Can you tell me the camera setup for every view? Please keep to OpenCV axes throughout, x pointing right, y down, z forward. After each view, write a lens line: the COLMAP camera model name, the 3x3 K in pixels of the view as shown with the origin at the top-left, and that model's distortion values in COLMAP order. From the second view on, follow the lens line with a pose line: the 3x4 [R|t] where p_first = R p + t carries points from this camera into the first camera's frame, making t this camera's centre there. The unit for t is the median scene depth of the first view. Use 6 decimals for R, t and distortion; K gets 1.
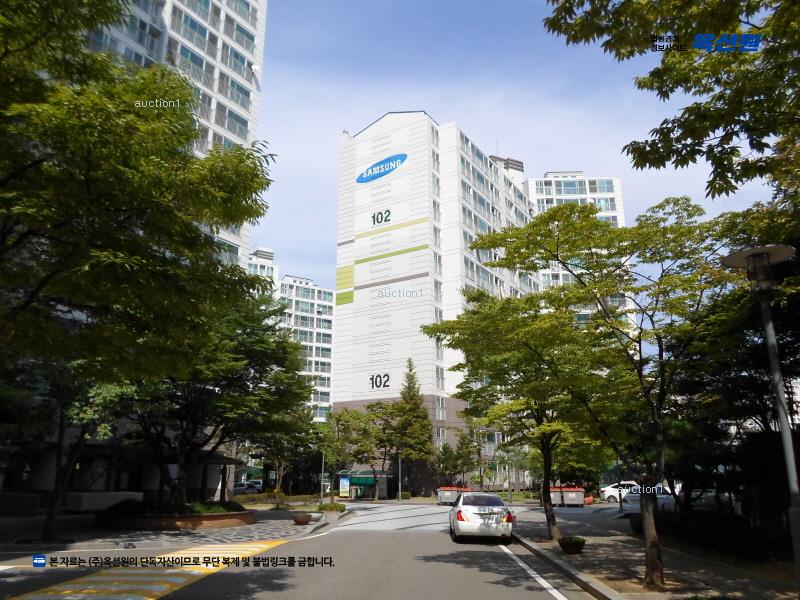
lens RADIAL K [[613.1, 0, 396.2], [0, 613.1, 299.6], [0, 0, 1]] dist [-0.022199, -0.023549]
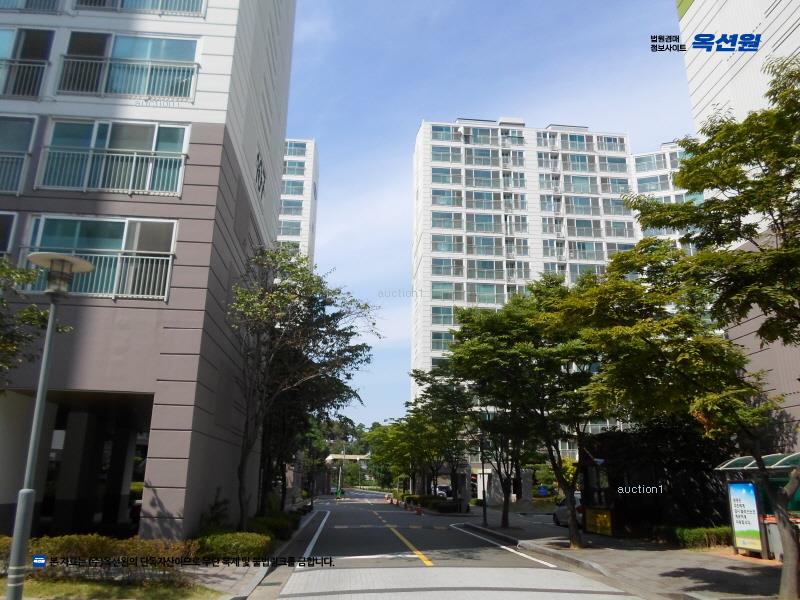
lens RADIAL K [[613.1, 0, 400.6], [0, 613.1, 301.6], [0, 0, 1]] dist [-0.022199, -0.023549]
pose [[0.621843, -0.208770, -0.754802, 0.046557], [0.210909, 0.972847, -0.095322, 0.205609], [0.754207, -0.099920, 0.648990, 0.716851]]
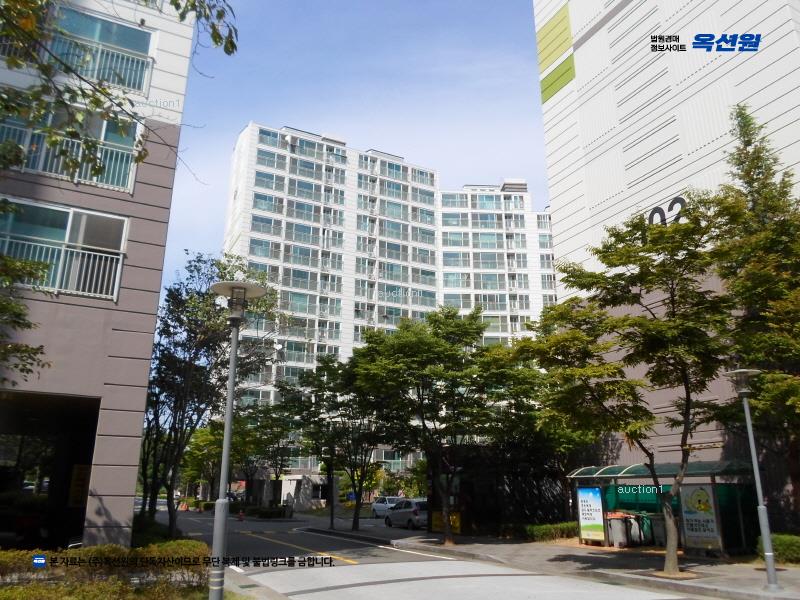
lens RADIAL K [[613.1, 0, 401.1], [0, 613.1, 302.4], [0, 0, 1]] dist [-0.022199, -0.023549]
pose [[0.868995, -0.137300, -0.475392, 0.005671], [0.135568, 0.990034, -0.038123, 0.183733], [0.475888, -0.031320, 0.878948, 0.641690]]
